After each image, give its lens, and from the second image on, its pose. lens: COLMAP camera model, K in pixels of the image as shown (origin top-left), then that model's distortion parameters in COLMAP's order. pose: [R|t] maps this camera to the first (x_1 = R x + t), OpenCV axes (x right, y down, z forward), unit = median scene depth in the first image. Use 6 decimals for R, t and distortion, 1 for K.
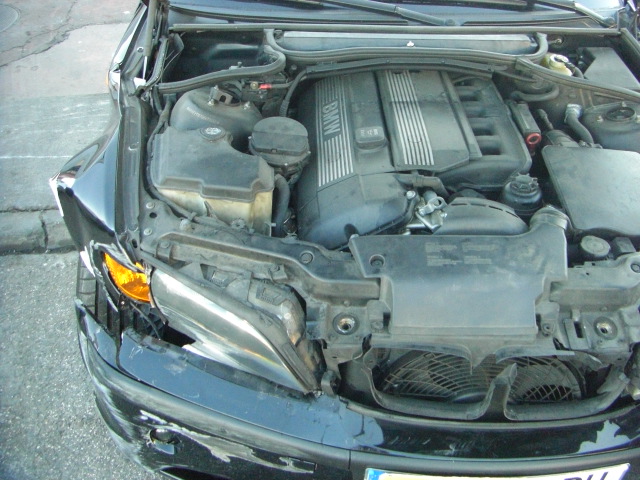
lens RADIAL K [[720.2, 0, 362.2], [0, 720.2, 196.2], [0, 0, 1]] dist [-0.181134, 0.124725]
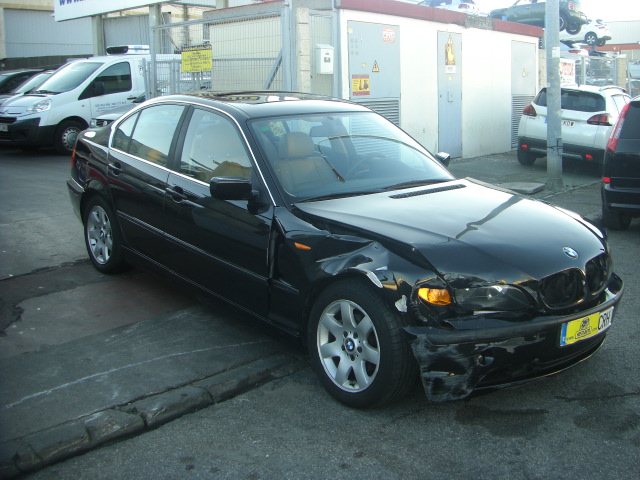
lens RADIAL K [[720.2, 0, 362.2], [0, 720.2, 196.2], [0, 0, 1]] dist [-0.181134, 0.124725]
pose [[0.767273, -0.136113, 0.626710, -1.847312], [0.376146, 0.886996, -0.267866, 0.348306], [-0.519430, 0.441260, 0.731766, -0.608204]]
